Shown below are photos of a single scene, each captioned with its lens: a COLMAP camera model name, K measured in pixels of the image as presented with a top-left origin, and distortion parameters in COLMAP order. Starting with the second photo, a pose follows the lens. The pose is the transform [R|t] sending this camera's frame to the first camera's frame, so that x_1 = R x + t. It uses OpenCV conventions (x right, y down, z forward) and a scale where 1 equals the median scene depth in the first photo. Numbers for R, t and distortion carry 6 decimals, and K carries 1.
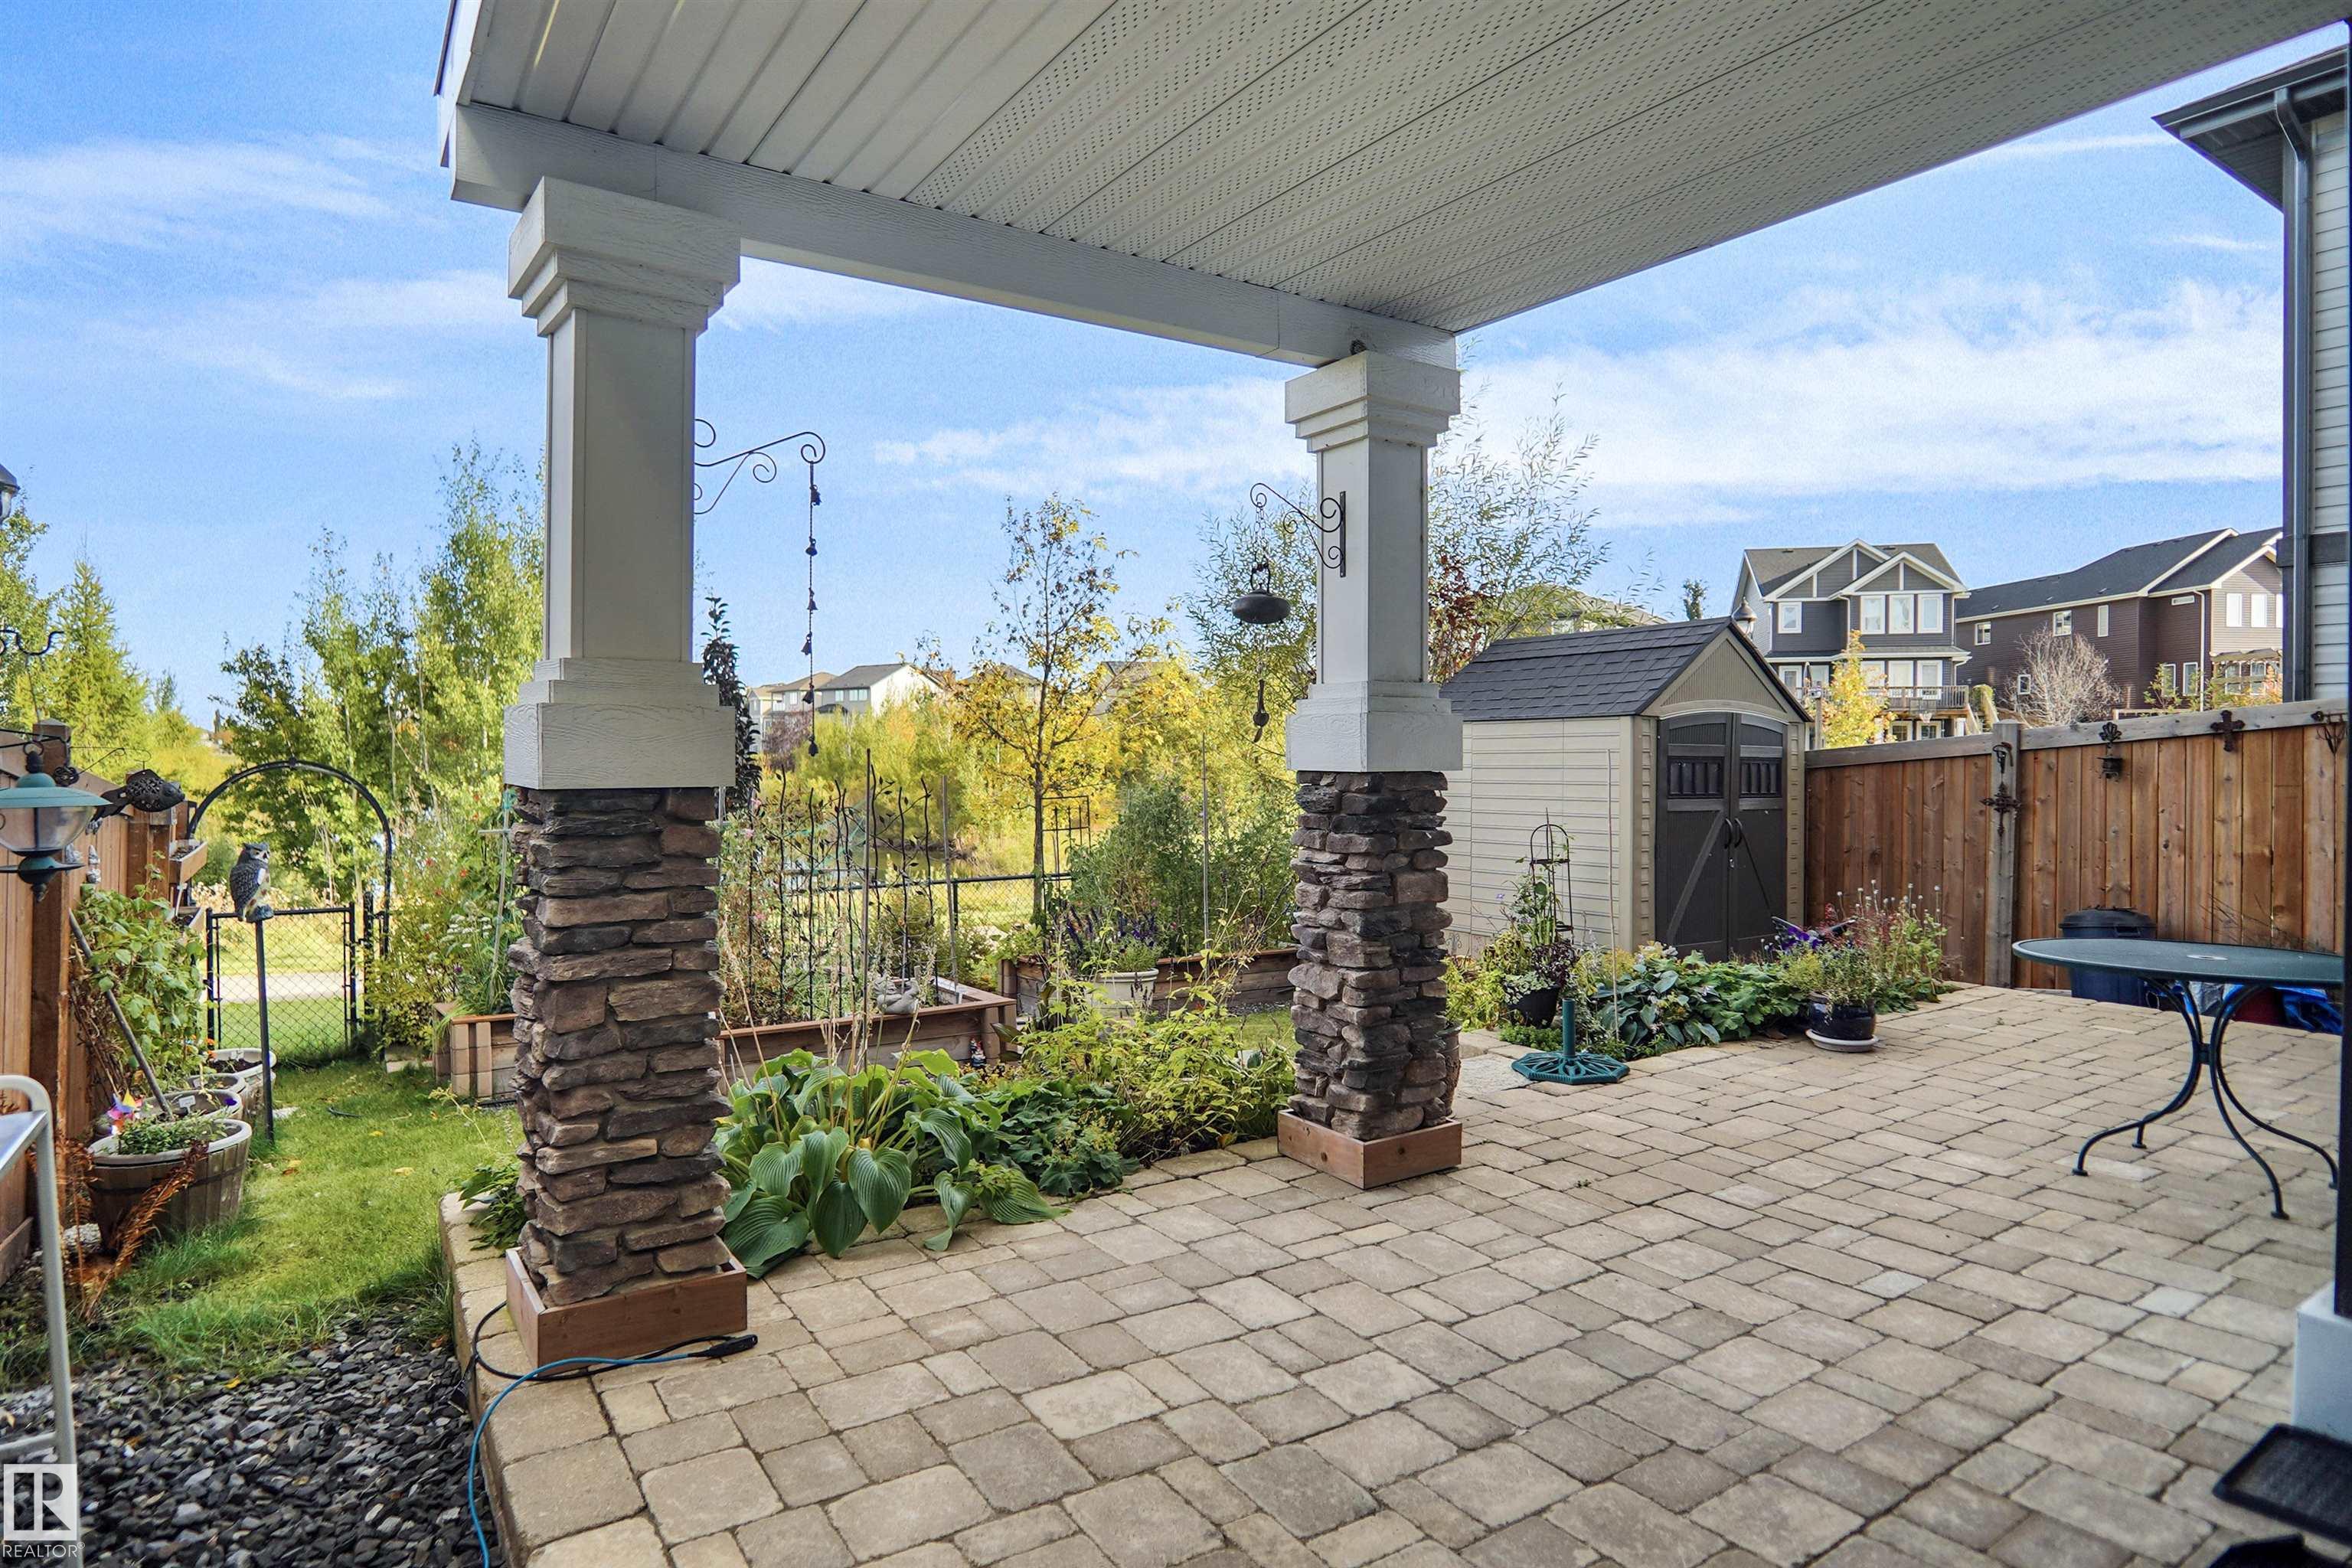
lens RADIAL K [[1279.4, 0, 1180.7], [0, 1279.4, 775.2], [0, 0, 1]] dist [-0.021138, -0.000140]
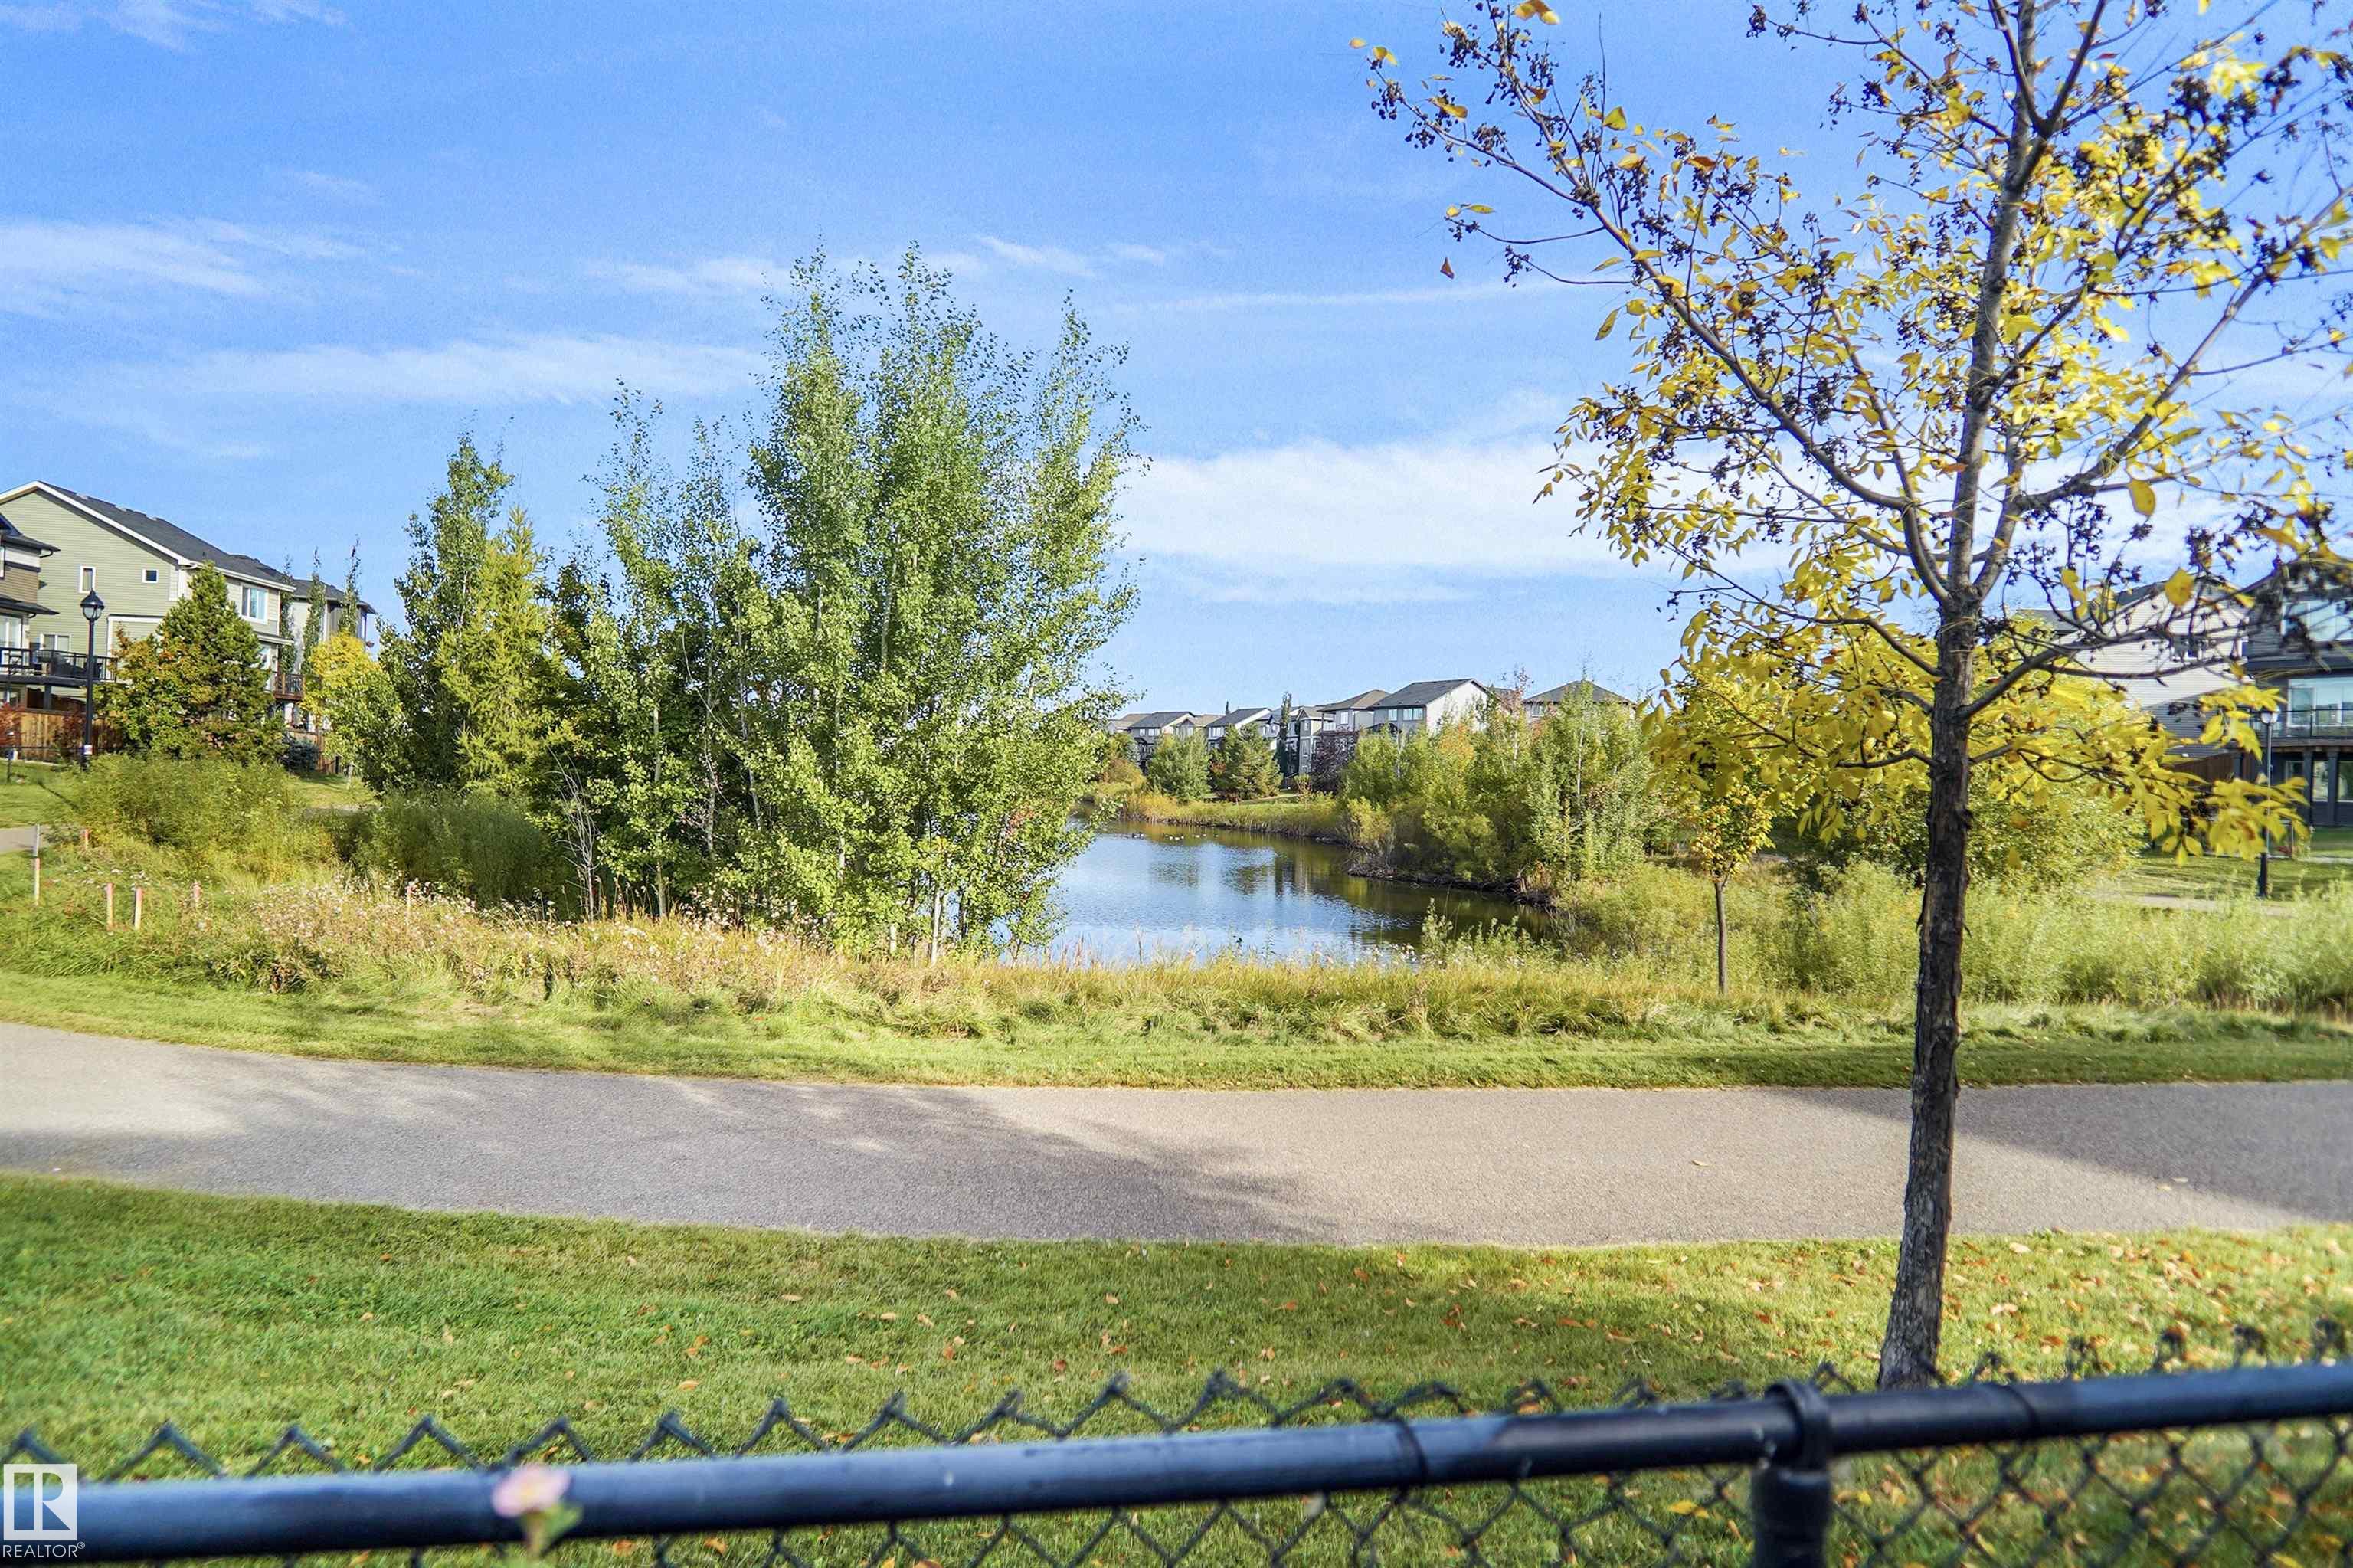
lens RADIAL K [[1302.8, 0, 1148.6], [0, 1302.8, 767.7], [0, 0, 1]] dist [-0.034920, 0.012585]
pose [[0.899475, 0.023457, -0.436342, -0.091241], [-0.037560, 0.999013, -0.023720, 0.024055], [0.435355, 0.037725, 0.899468, 0.466262]]
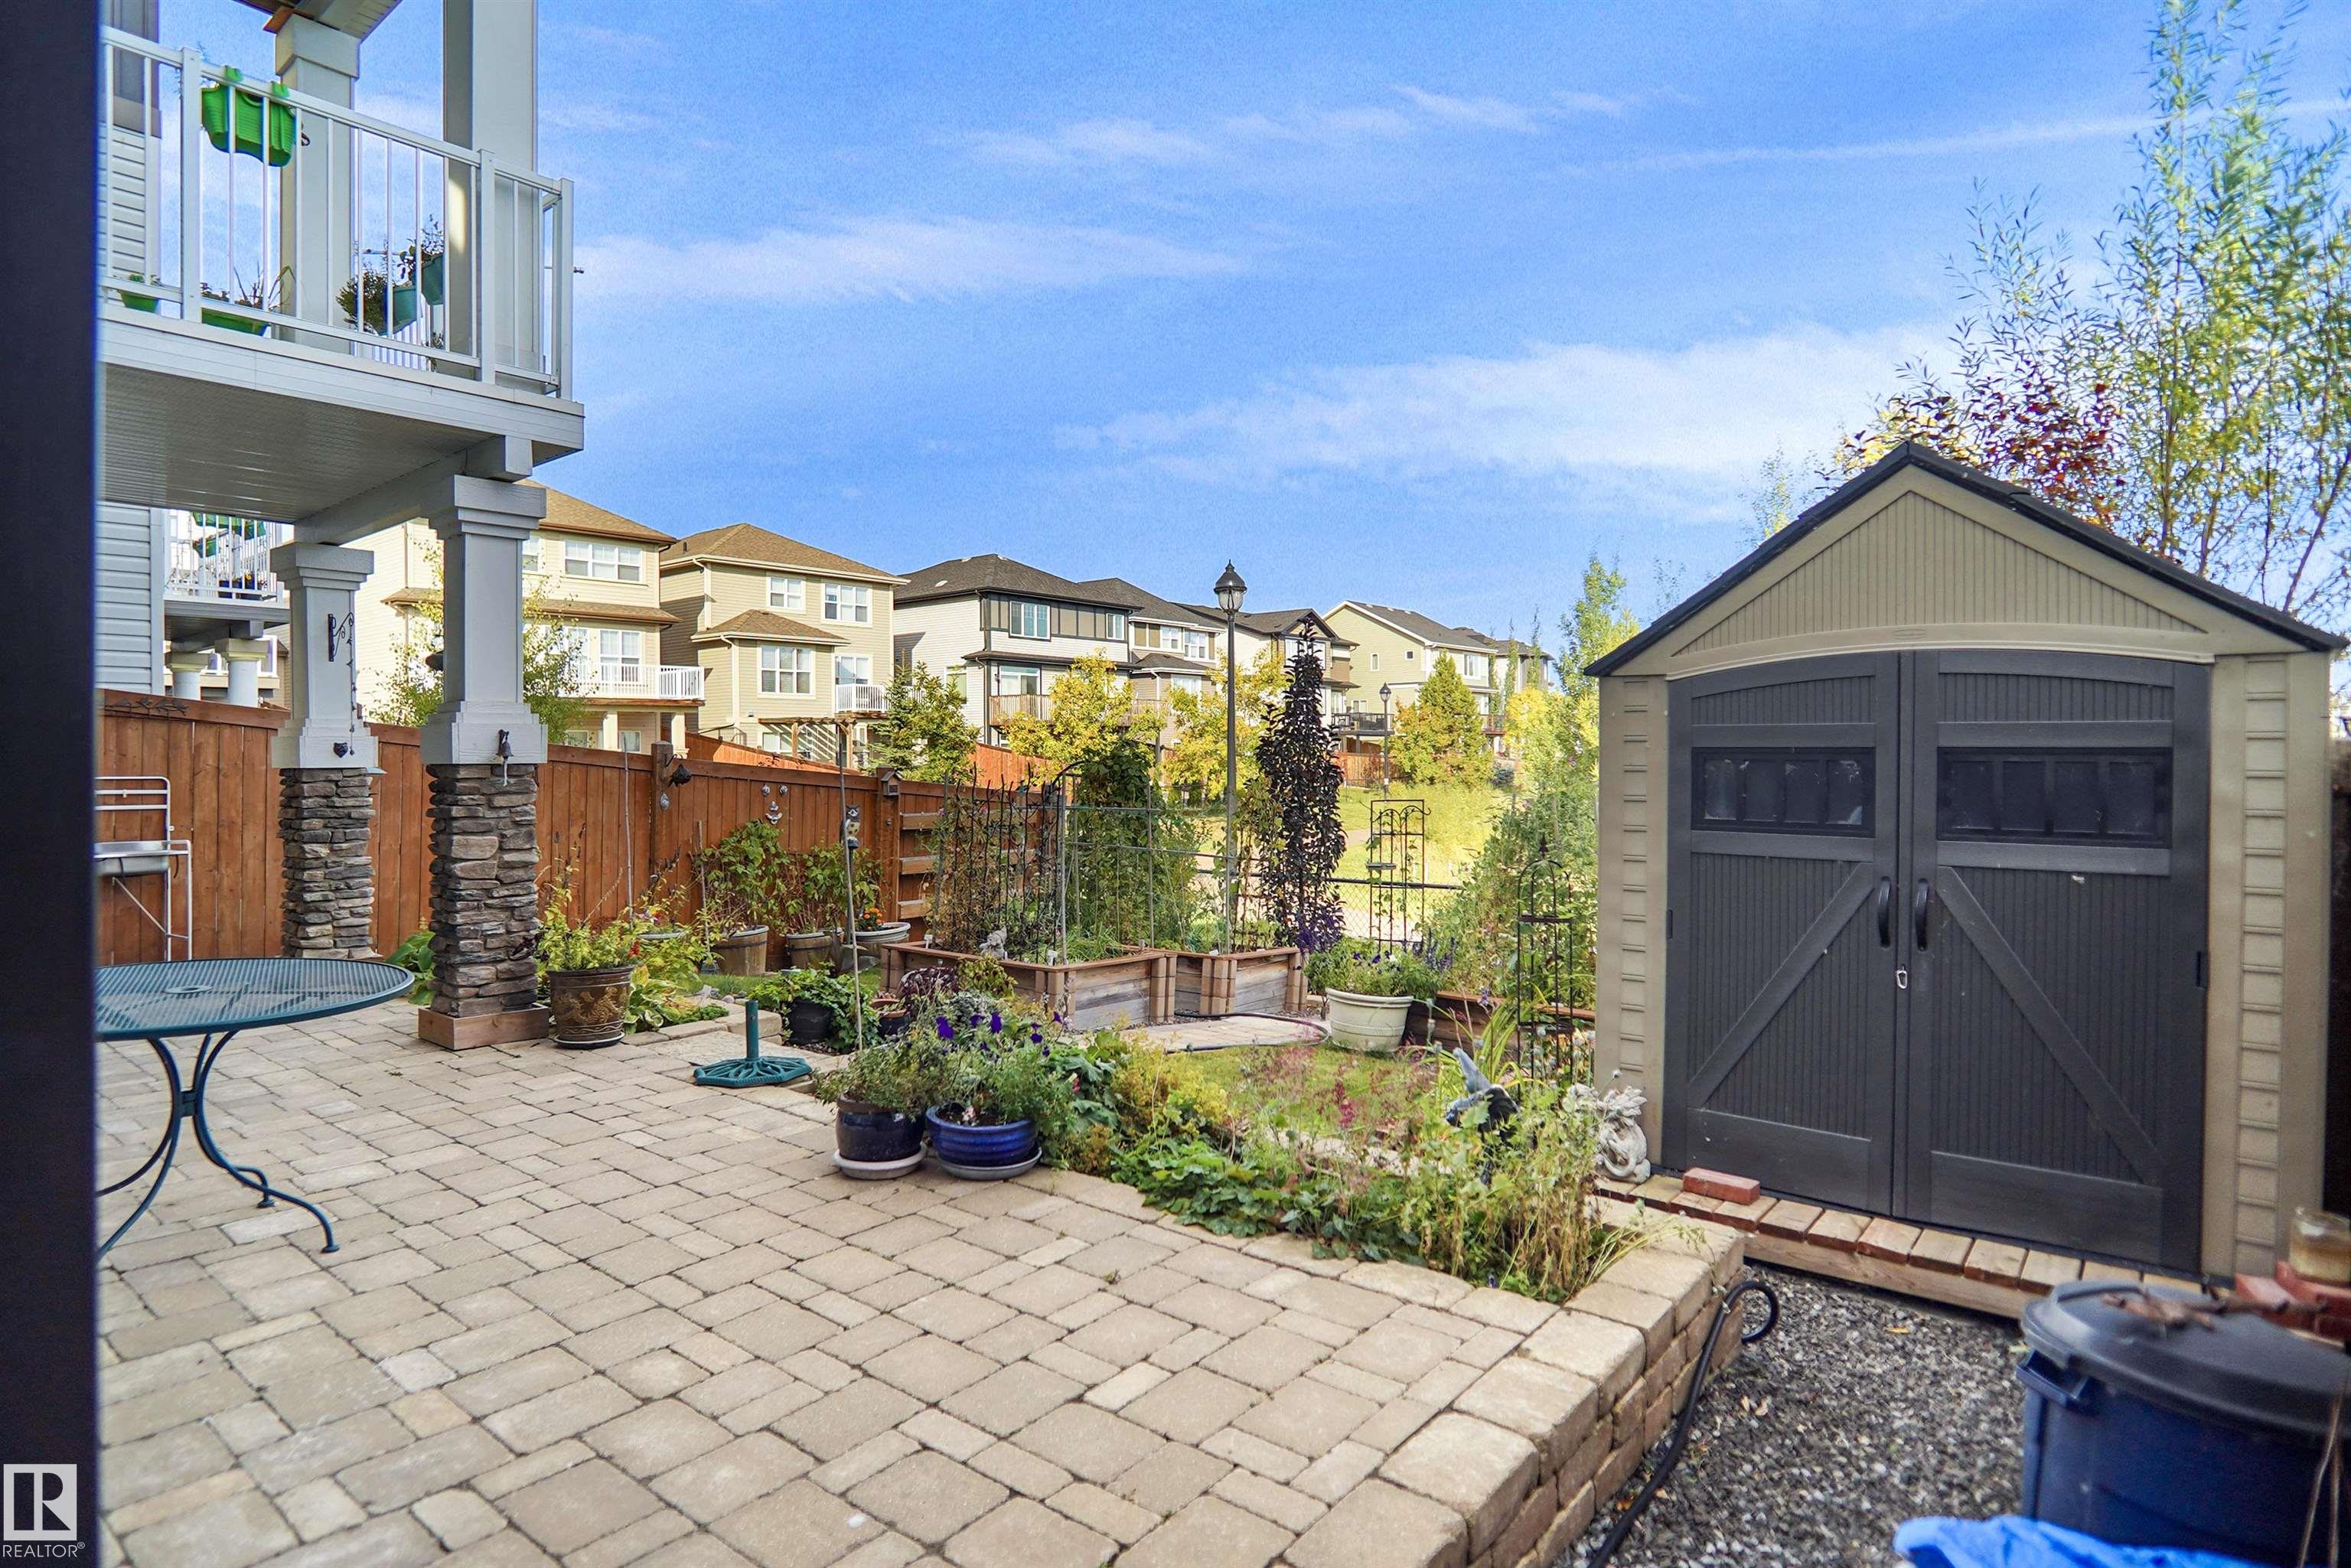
lens RADIAL K [[1301.6, 0, 1147.6], [0, 1301.6, 767.7], [0, 0, 1]] dist [-0.034920, 0.012585]
pose [[0.259251, 0.002653, -0.965806, 0.315704], [-0.010439, 0.999946, -0.000055, -0.001551], [0.965754, 0.010097, 0.259265, 0.242548]]
